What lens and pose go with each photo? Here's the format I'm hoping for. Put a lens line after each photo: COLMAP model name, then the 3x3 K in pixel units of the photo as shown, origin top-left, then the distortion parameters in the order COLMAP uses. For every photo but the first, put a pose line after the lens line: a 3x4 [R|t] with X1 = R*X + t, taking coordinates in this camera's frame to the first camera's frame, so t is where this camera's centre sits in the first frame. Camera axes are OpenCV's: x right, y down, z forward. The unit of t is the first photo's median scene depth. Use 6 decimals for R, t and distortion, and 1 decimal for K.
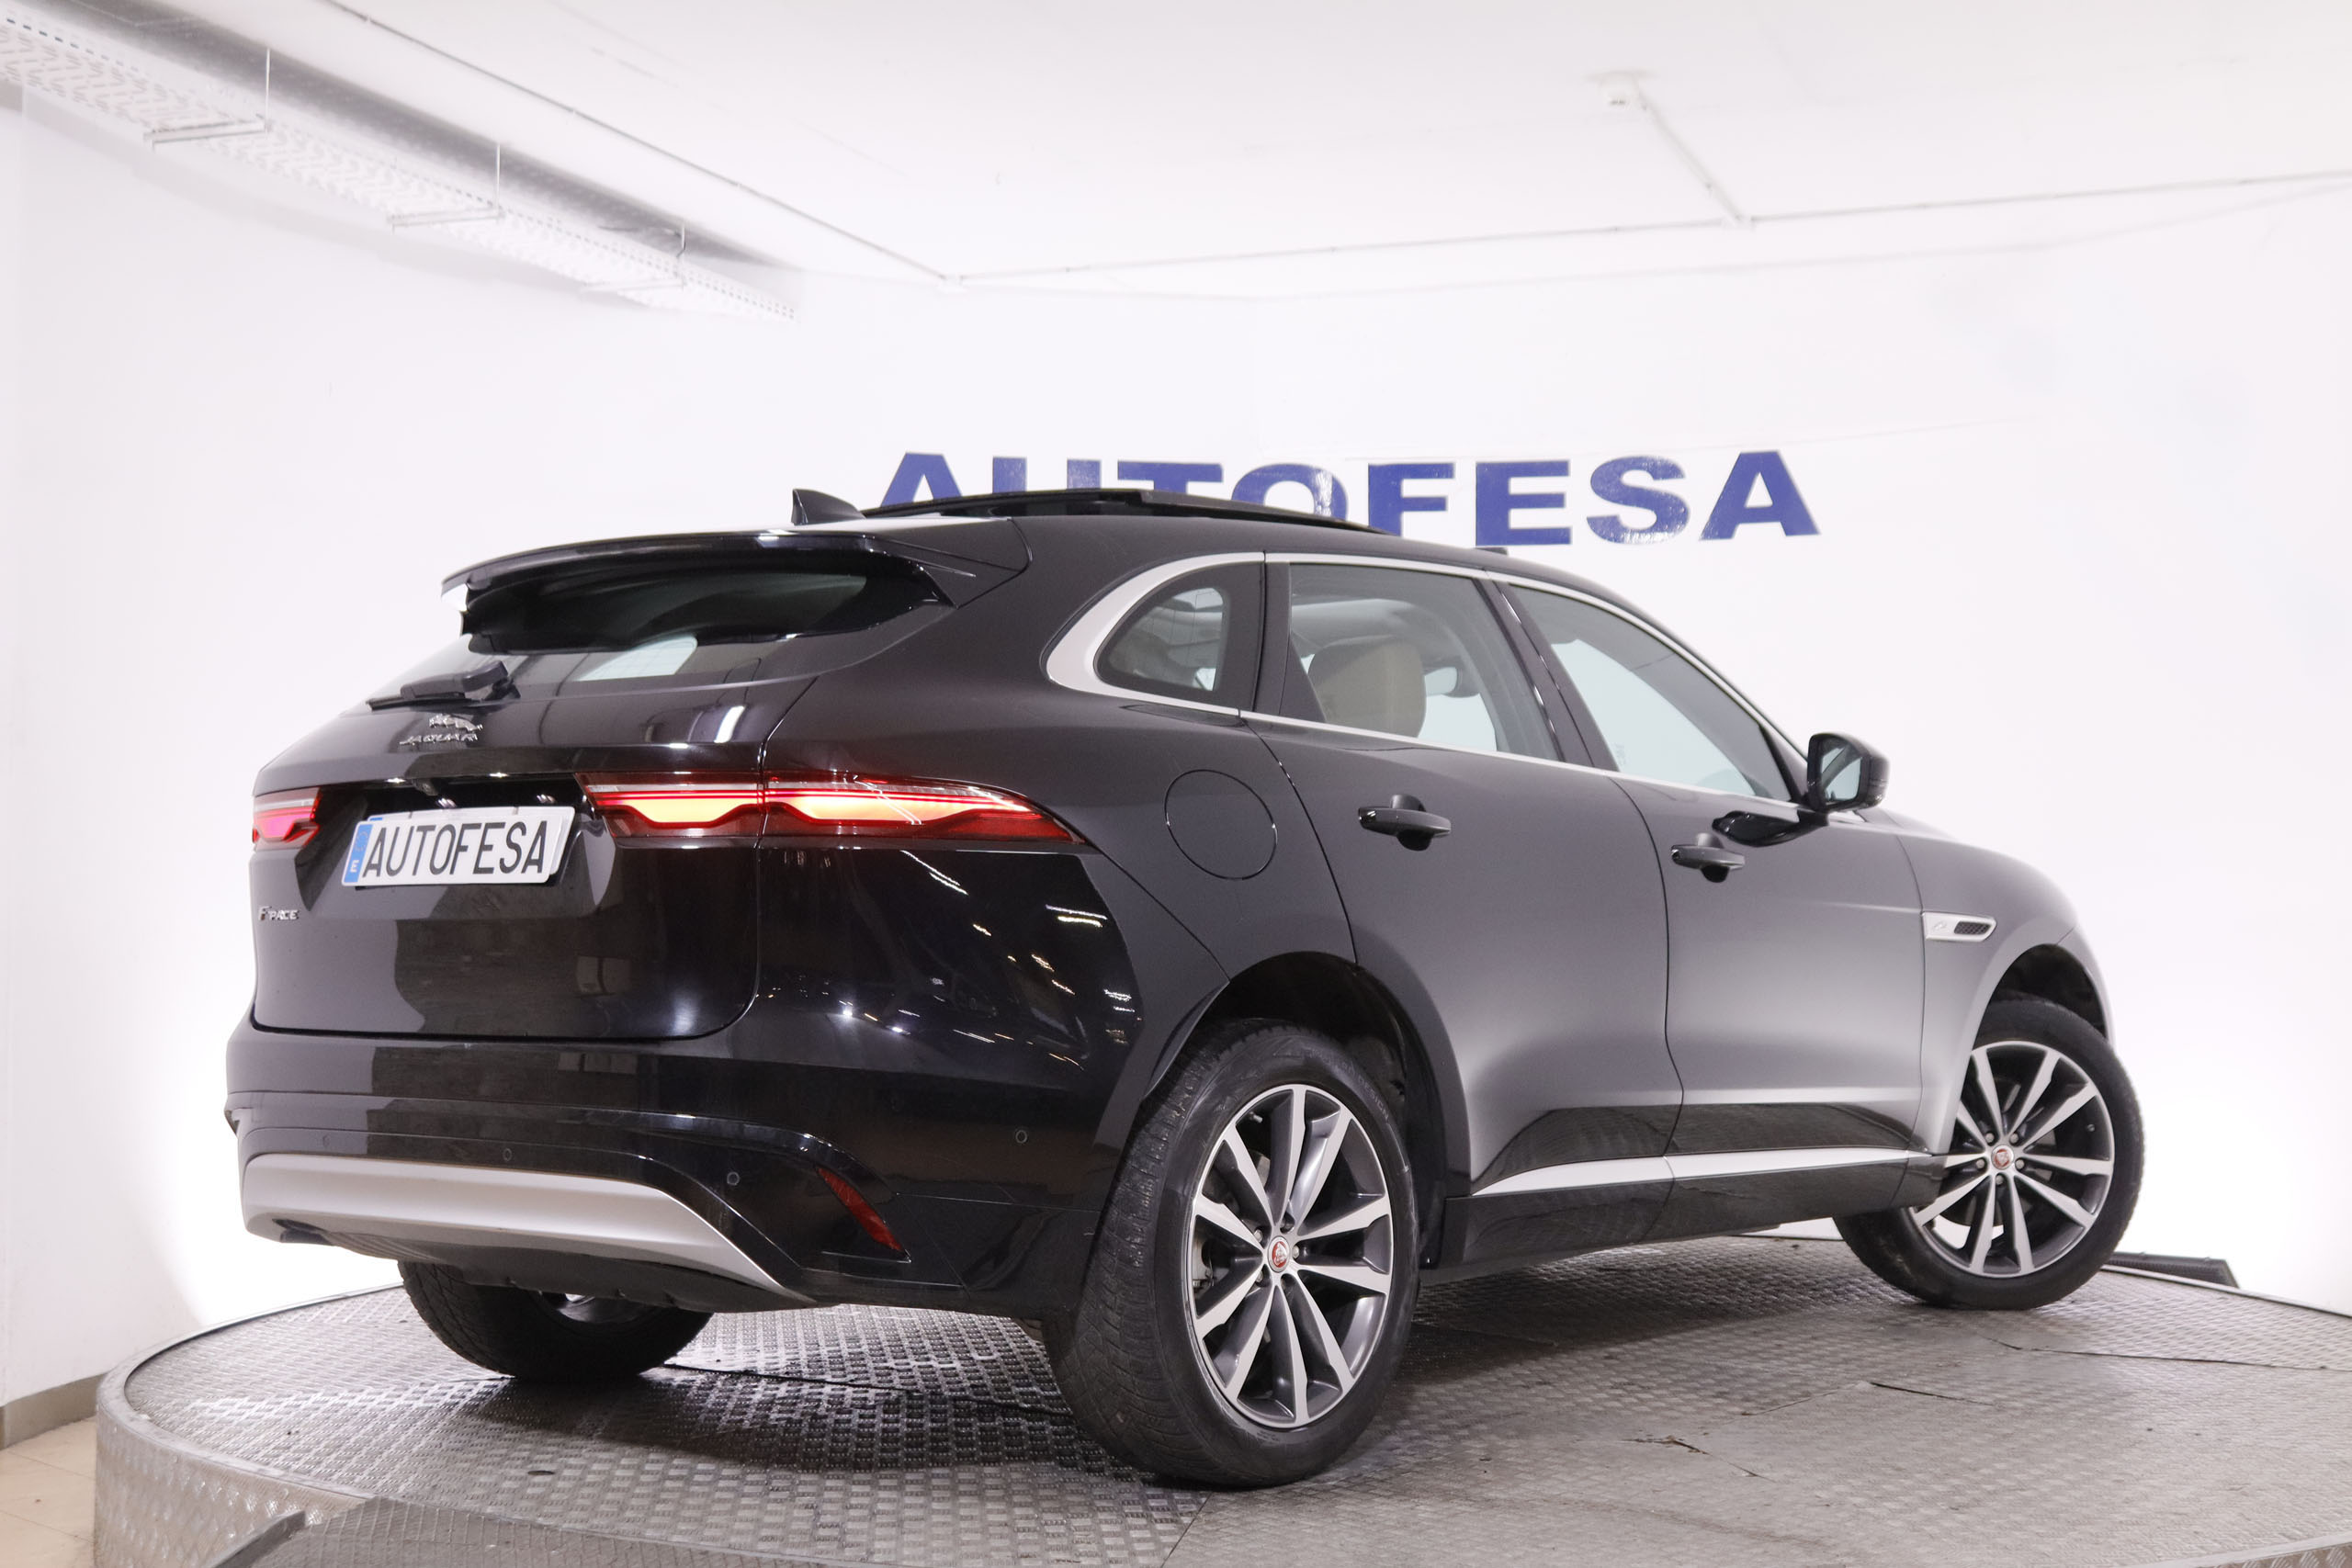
lens RADIAL K [[3201.0, 0, 1176.0], [0, 3201.0, 784.0], [0, 0, 1]] dist [-0.022229, 0.082435]
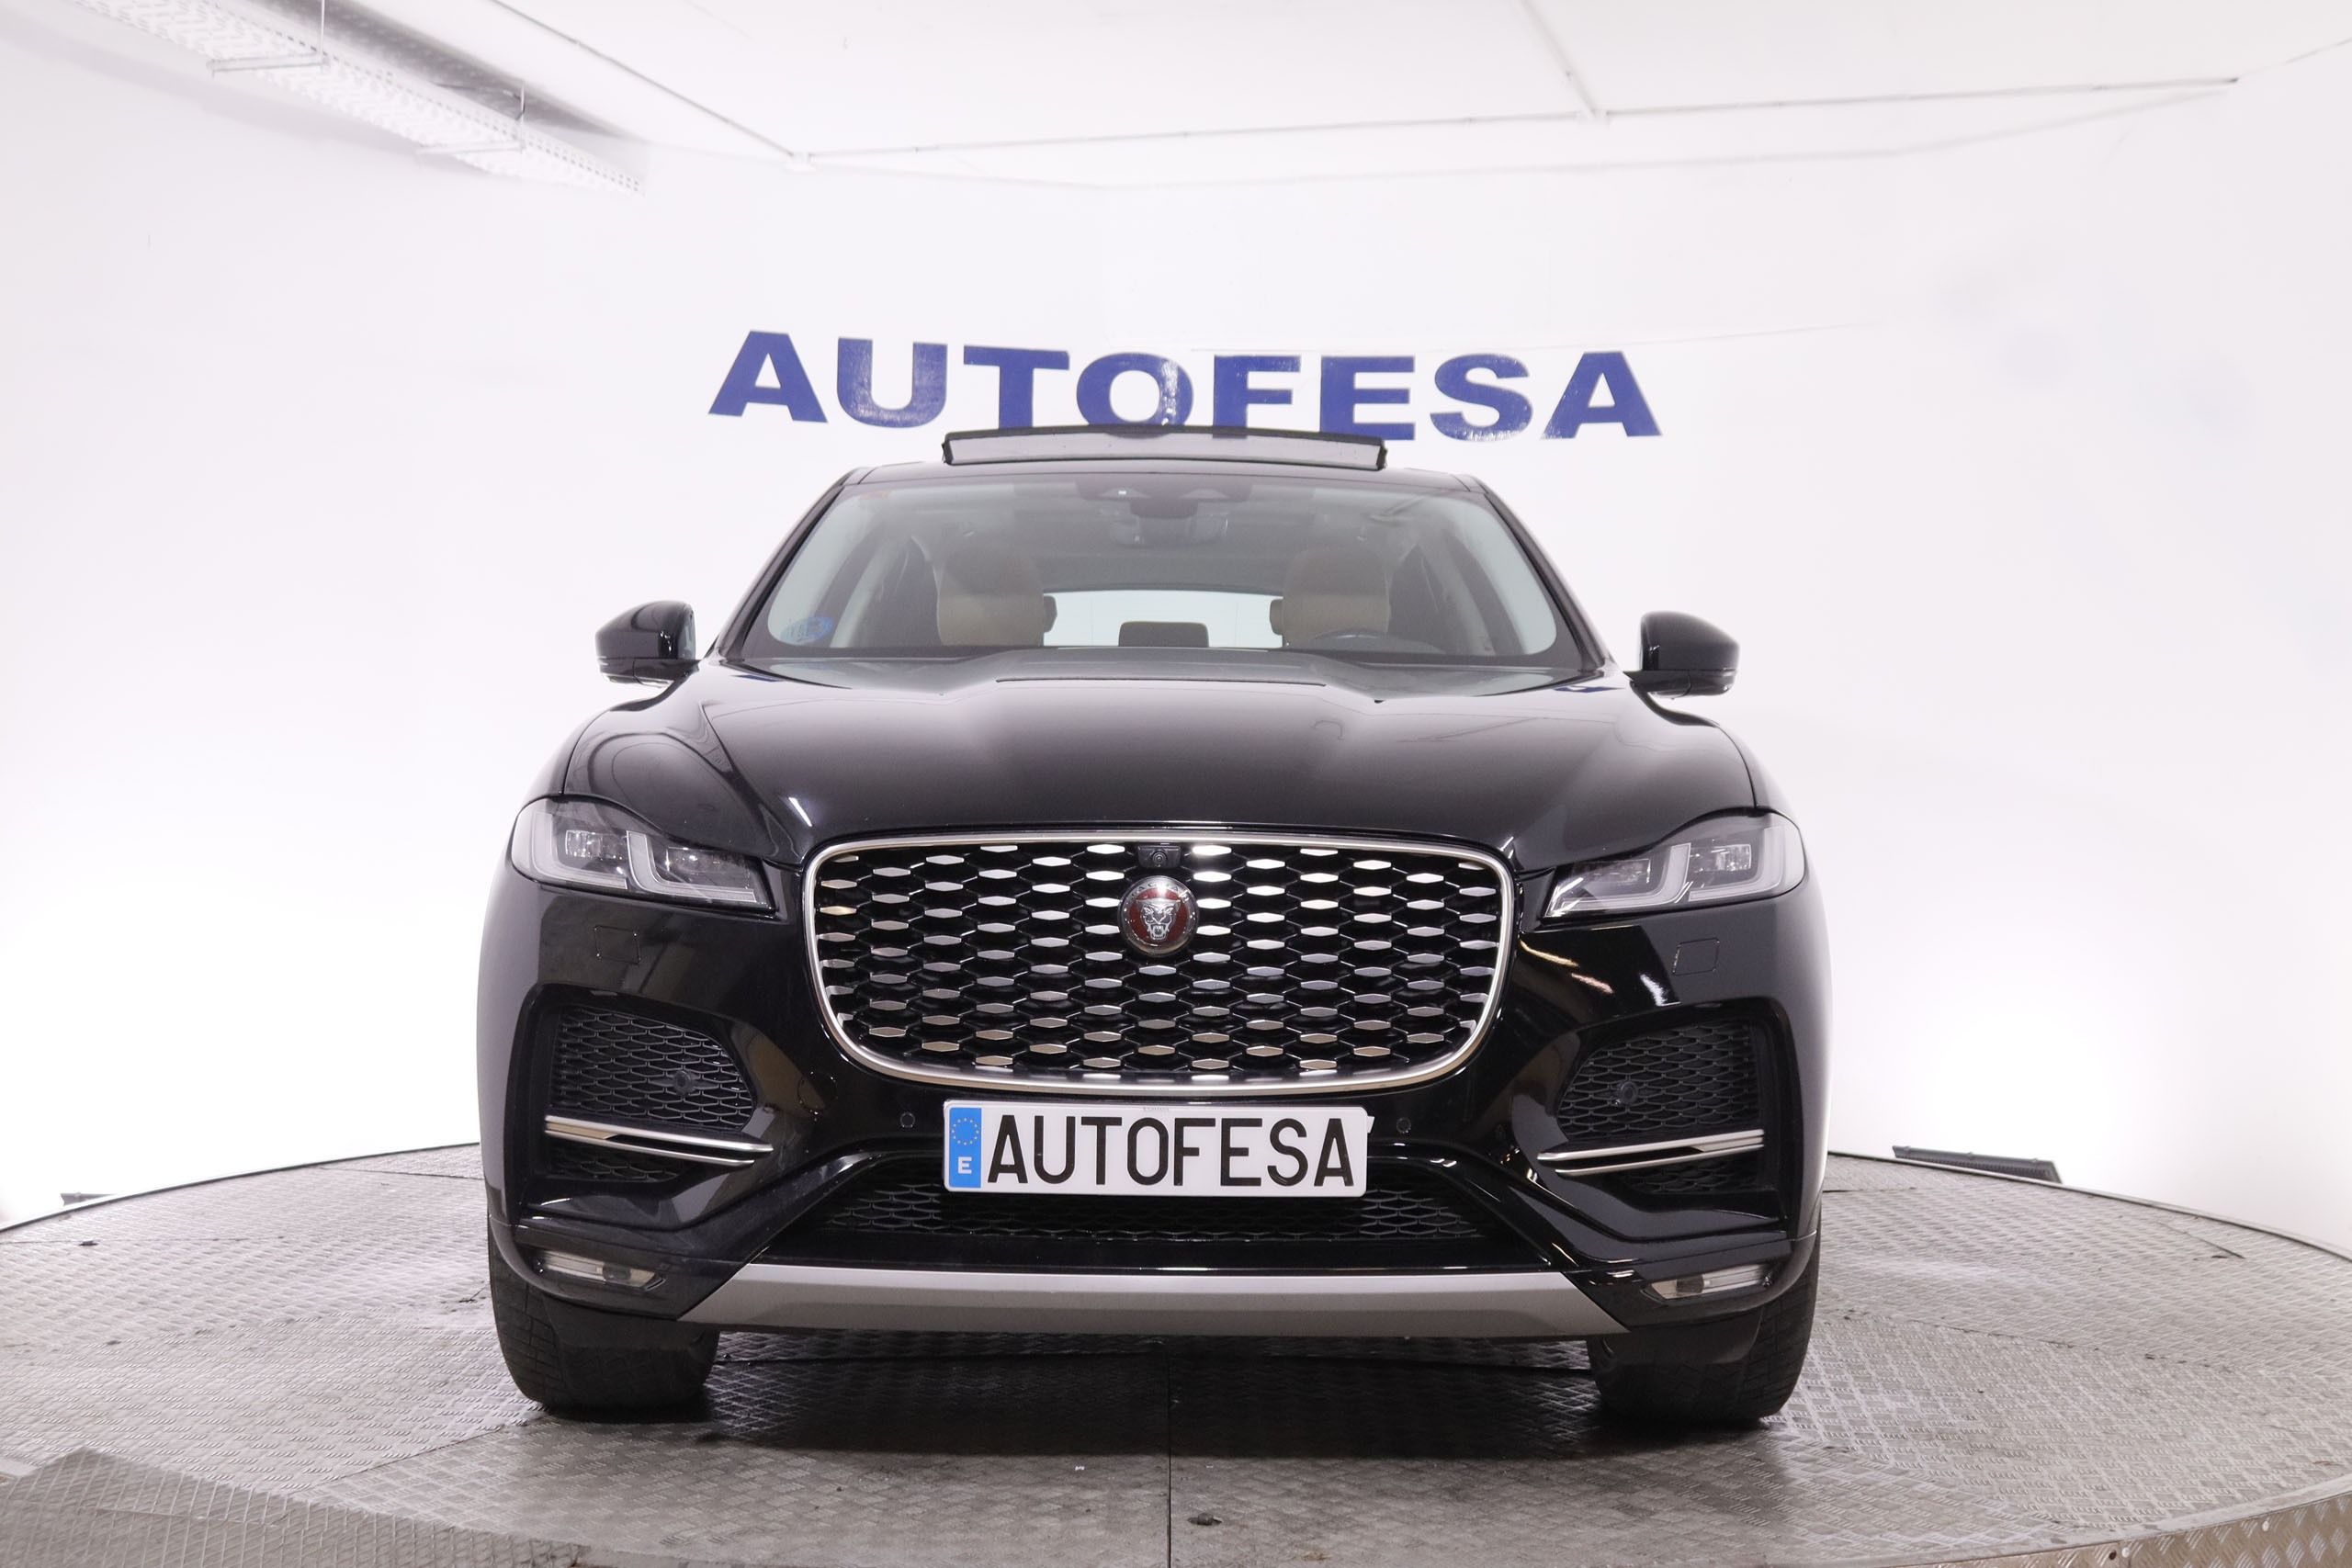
lens RADIAL K [[2890.8, 0, 1175.5], [0, 2890.8, 763.5], [0, 0, 1]] dist [-0.077026, 0.161069]
pose [[0.998311, 0.017982, 0.055246, 0.000158], [-0.019464, 0.999462, 0.026392, 0.004600], [-0.054742, -0.027423, 0.998124, 0.105720]]
